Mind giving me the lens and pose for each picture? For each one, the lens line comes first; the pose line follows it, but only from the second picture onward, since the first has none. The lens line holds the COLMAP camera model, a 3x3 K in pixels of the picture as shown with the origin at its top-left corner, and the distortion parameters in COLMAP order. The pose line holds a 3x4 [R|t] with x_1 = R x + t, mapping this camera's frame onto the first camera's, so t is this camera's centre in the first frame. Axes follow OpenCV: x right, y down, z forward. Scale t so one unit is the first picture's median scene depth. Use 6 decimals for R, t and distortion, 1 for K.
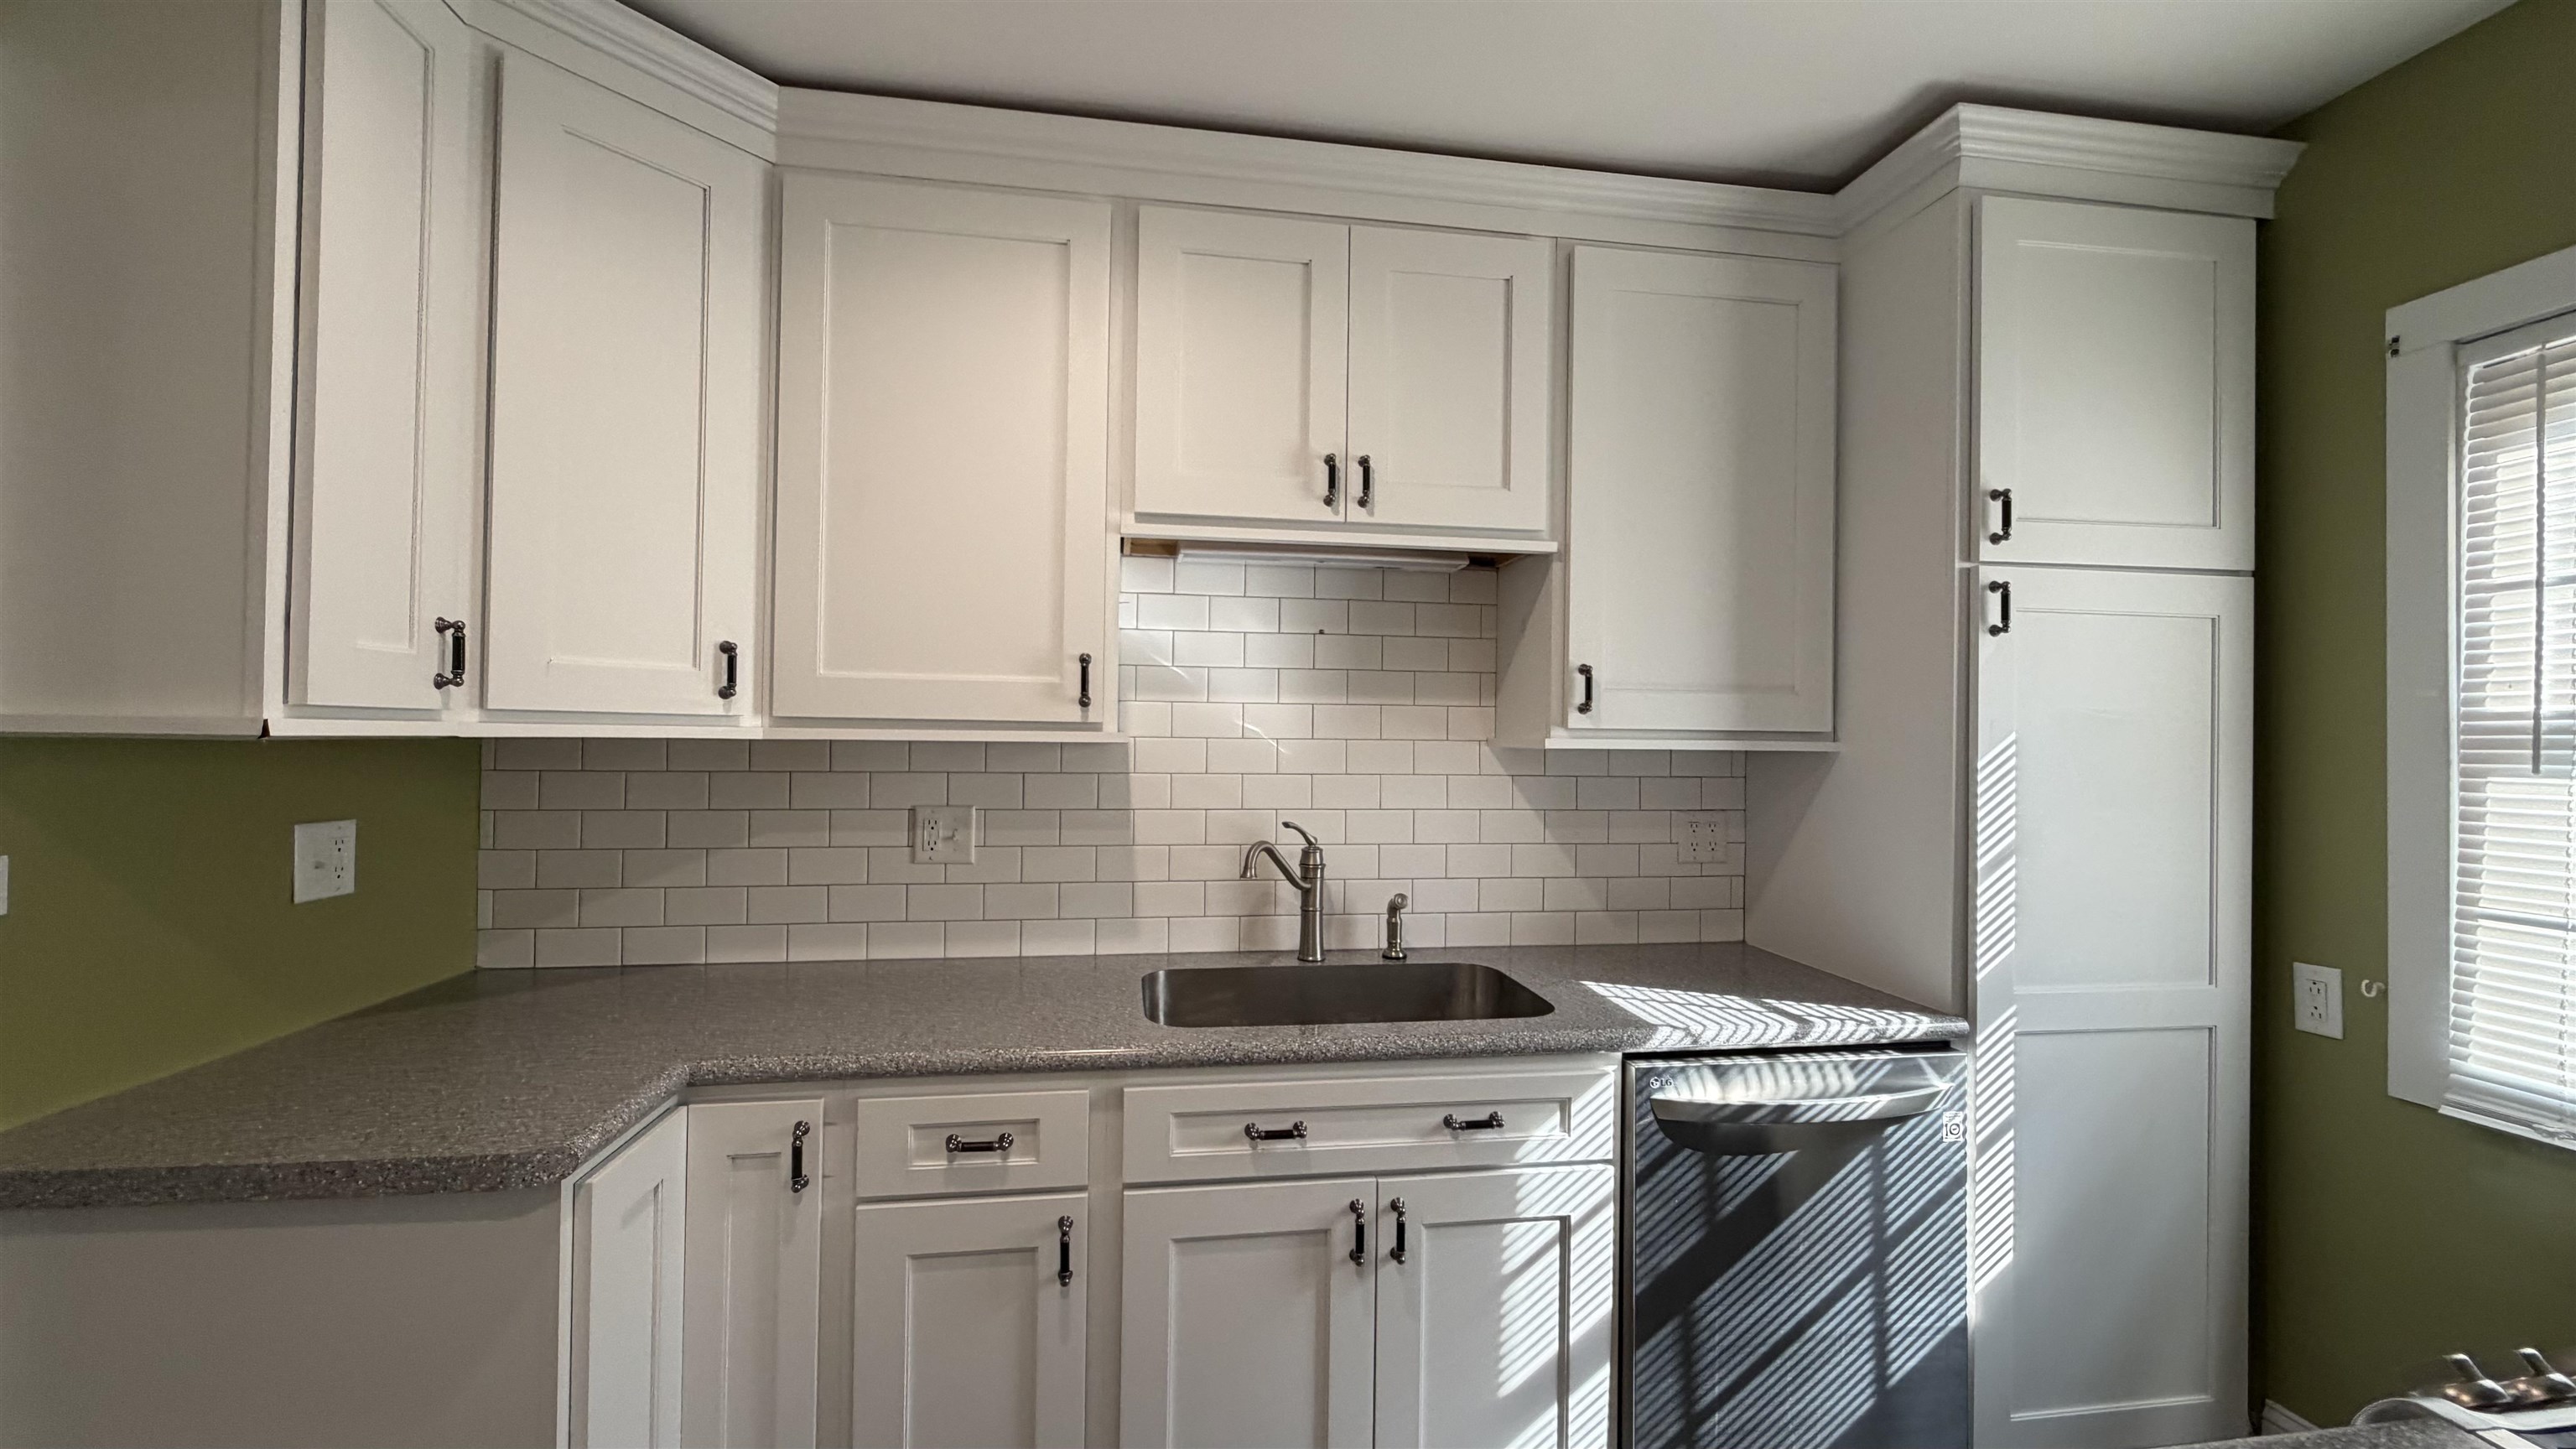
lens RADIAL K [[1029.5, 0, 1280.0], [0, 1029.5, 727.5], [0, 0, 1]] dist [0.000474, -0.000133]
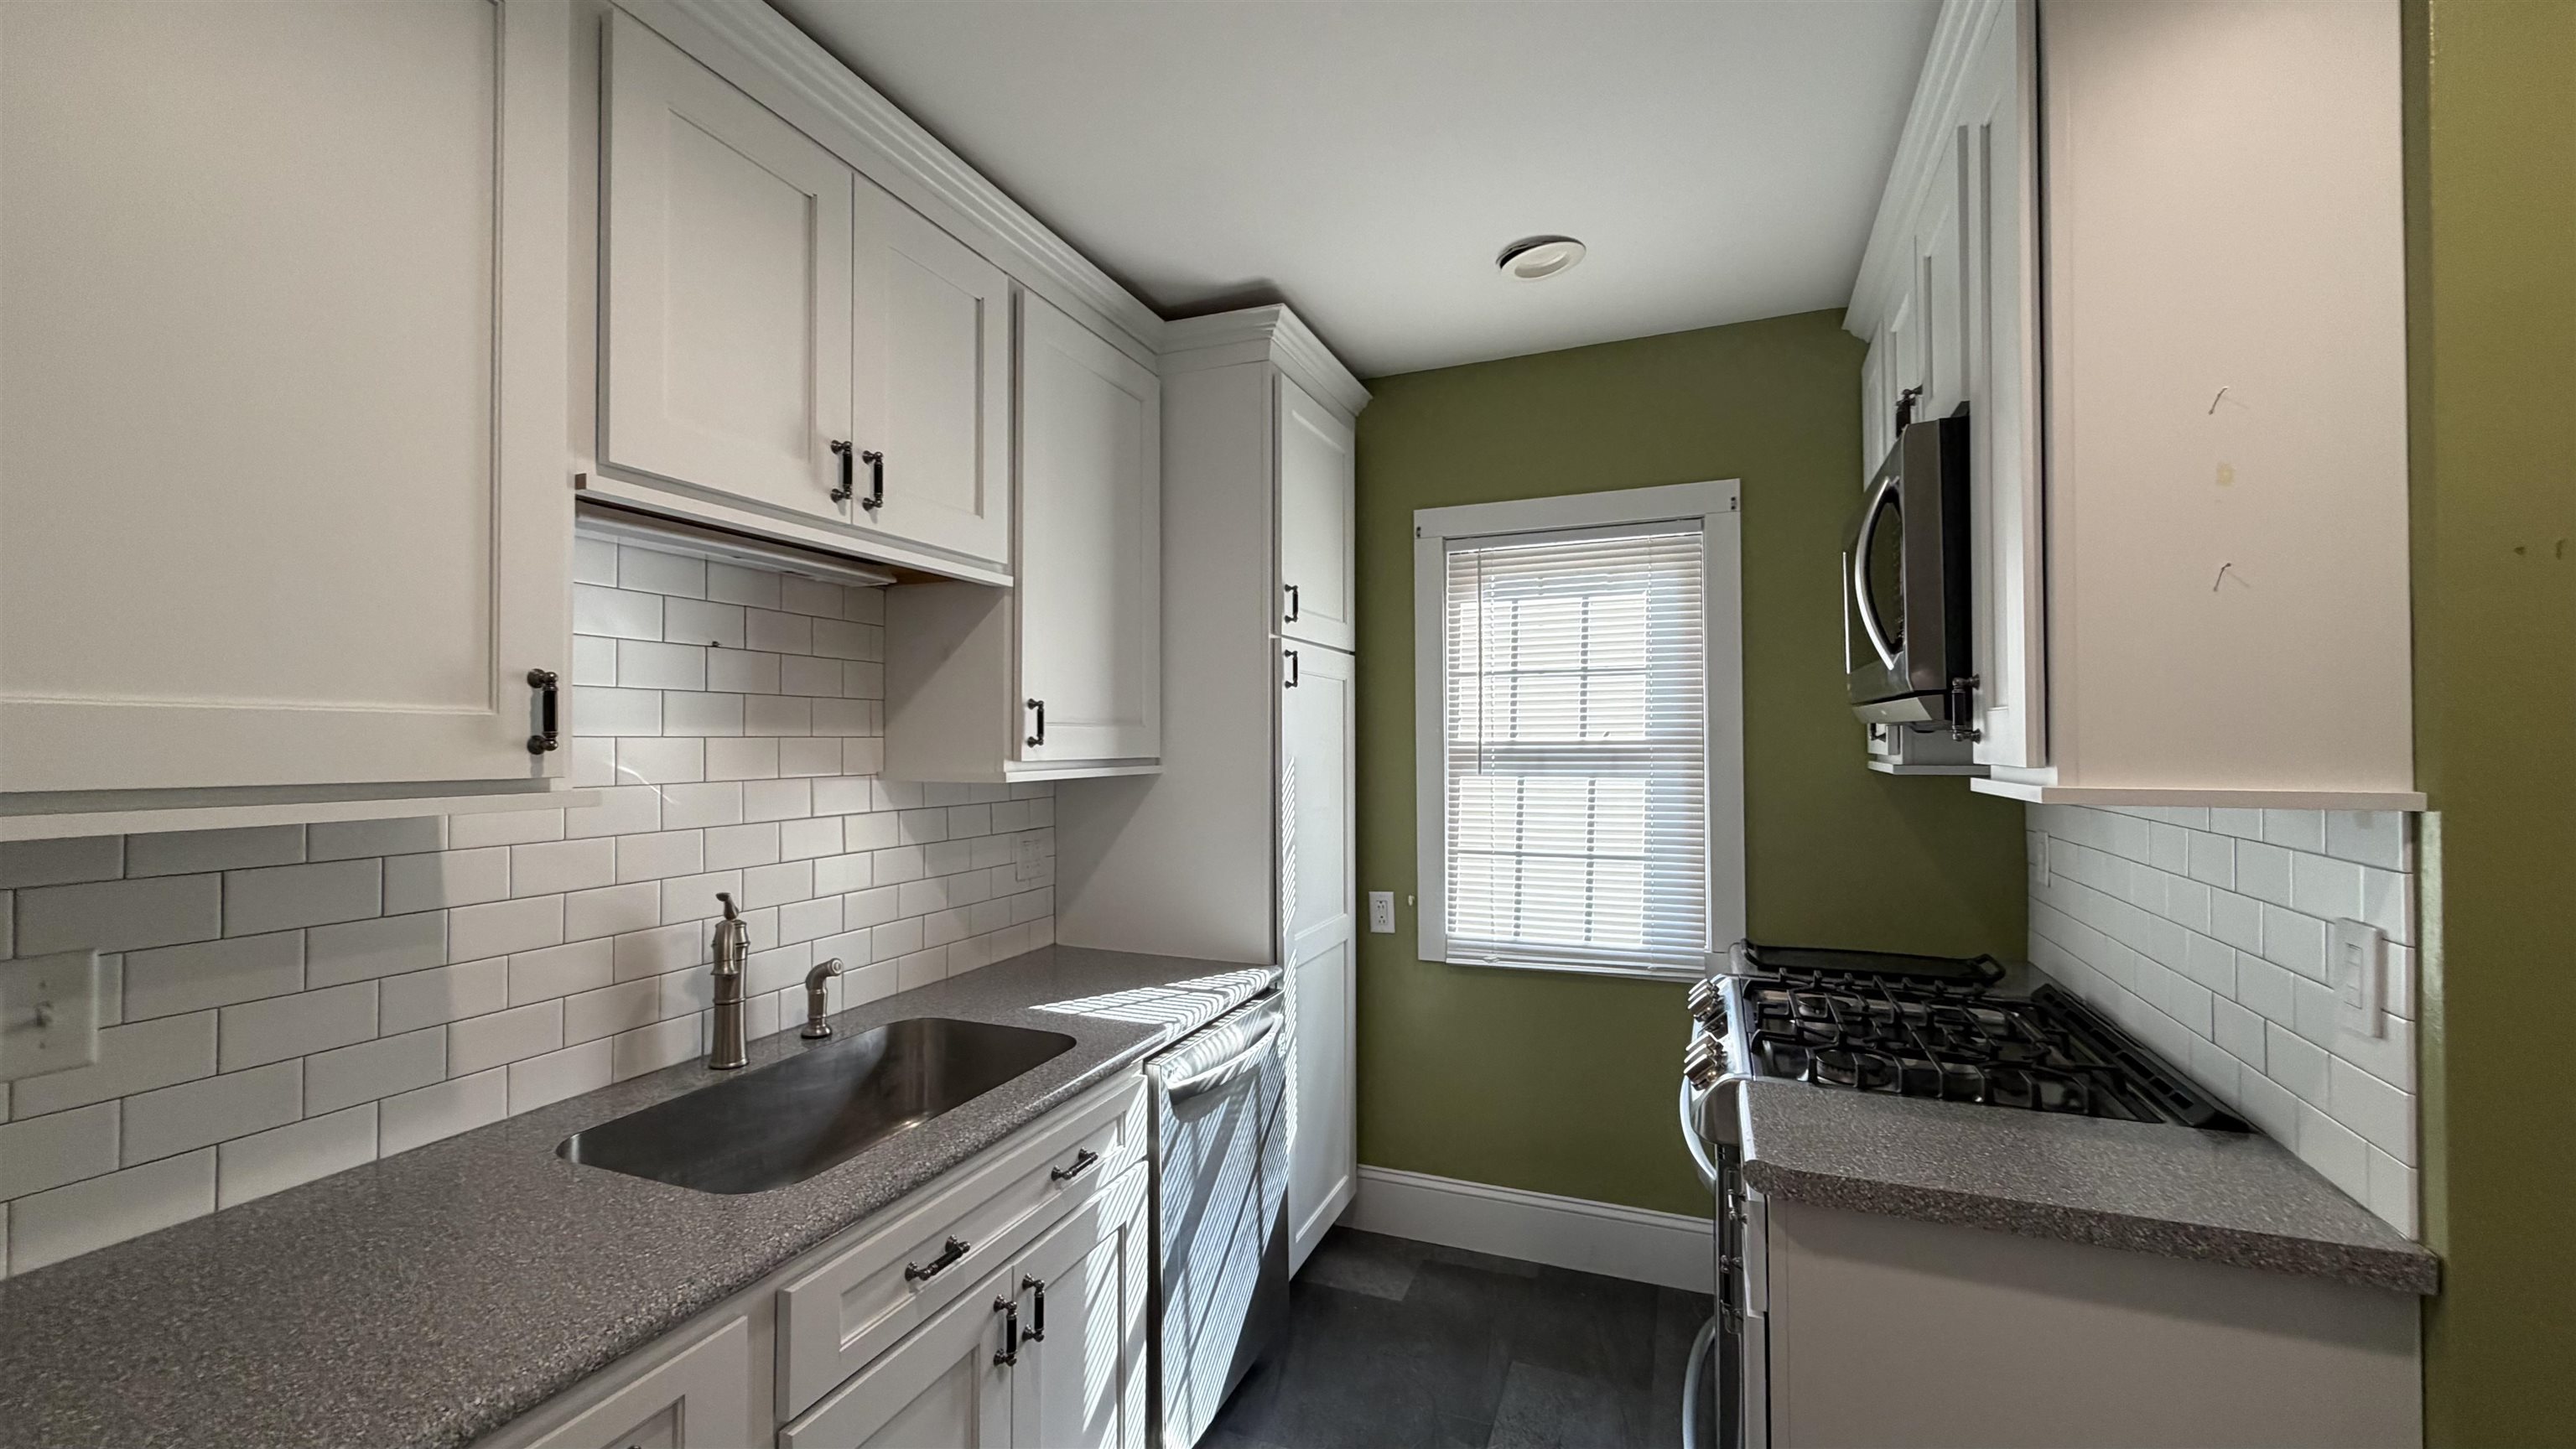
lens RADIAL K [[1029.5, 0, 1279.1], [0, 1029.5, 725.7], [0, 0, 1]] dist [0.000474, -0.000133]
pose [[0.510645, -0.000422, 0.859792, -0.548260], [0.001964, 0.999998, -0.000676, -0.039521], [-0.859790, 0.002034, 0.510644, 0.309840]]
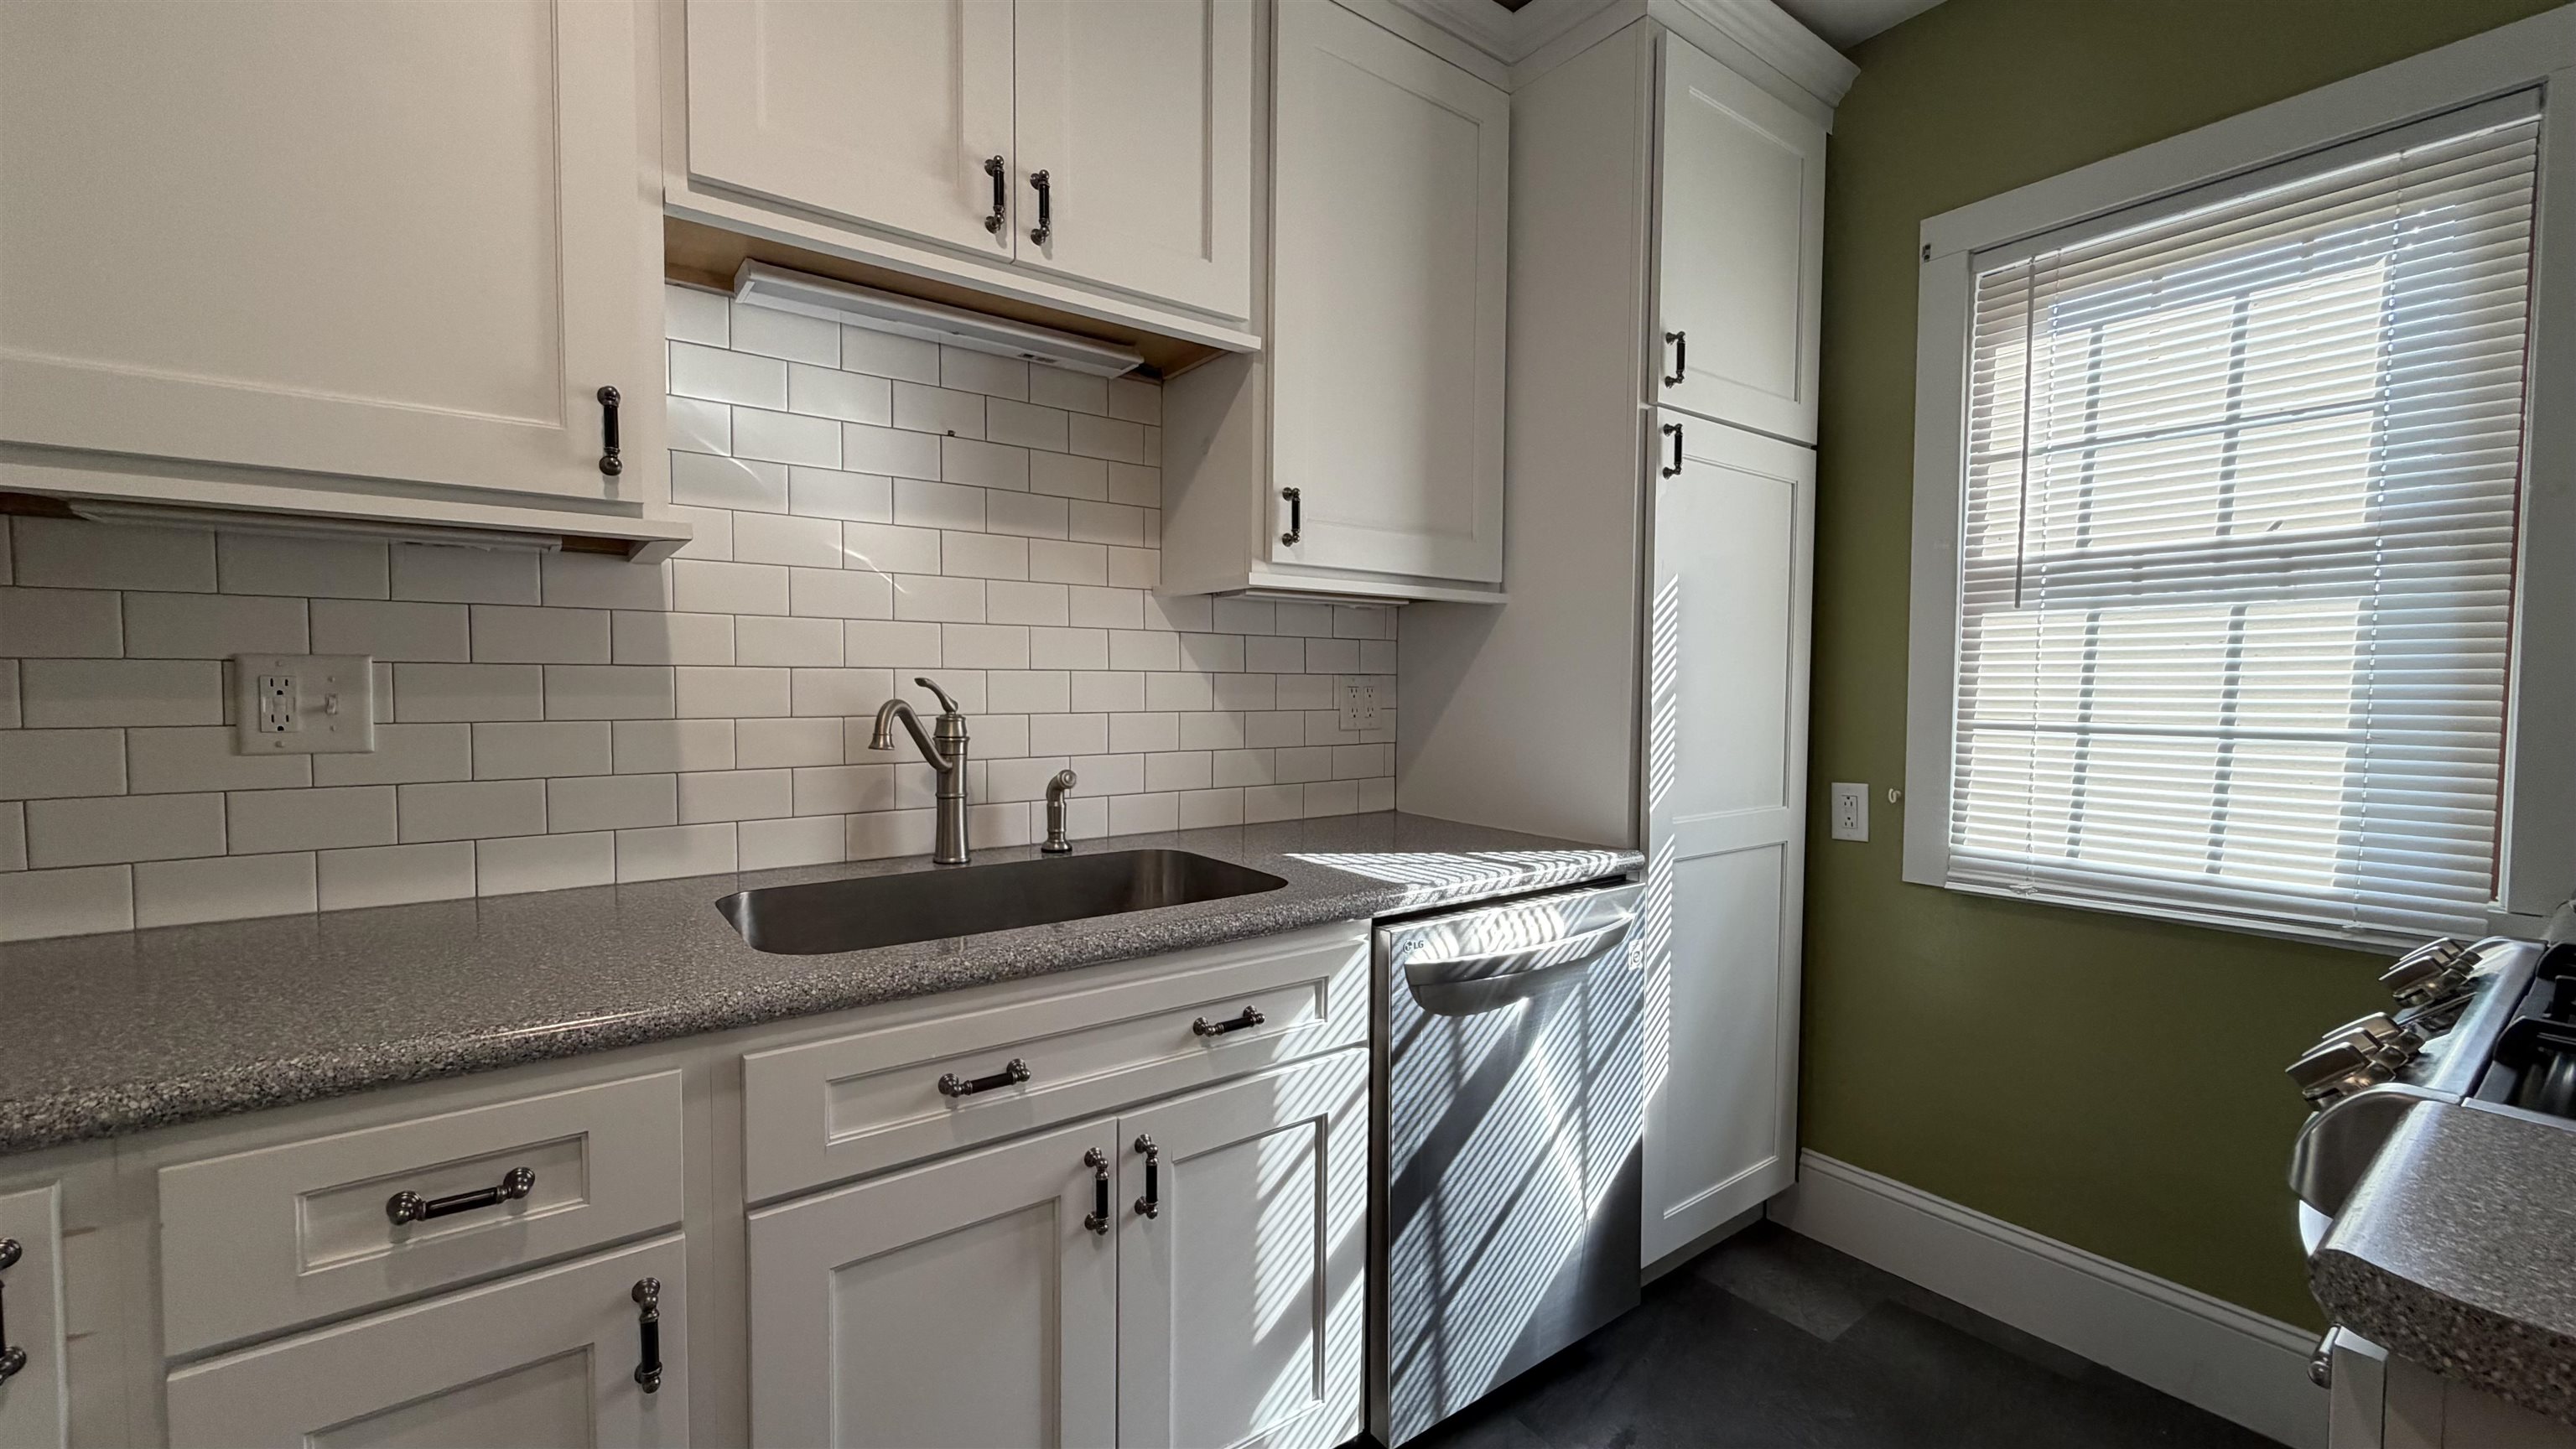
lens RADIAL K [[1029.5, 0, 1280.1], [0, 1029.5, 726.8], [0, 0, 1]] dist [0.000474, -0.000133]
pose [[0.883606, -0.026721, 0.467467, -0.139205], [0.000523, 0.998426, 0.056082, 0.106010], [-0.468230, -0.049310, 0.882230, 0.279245]]
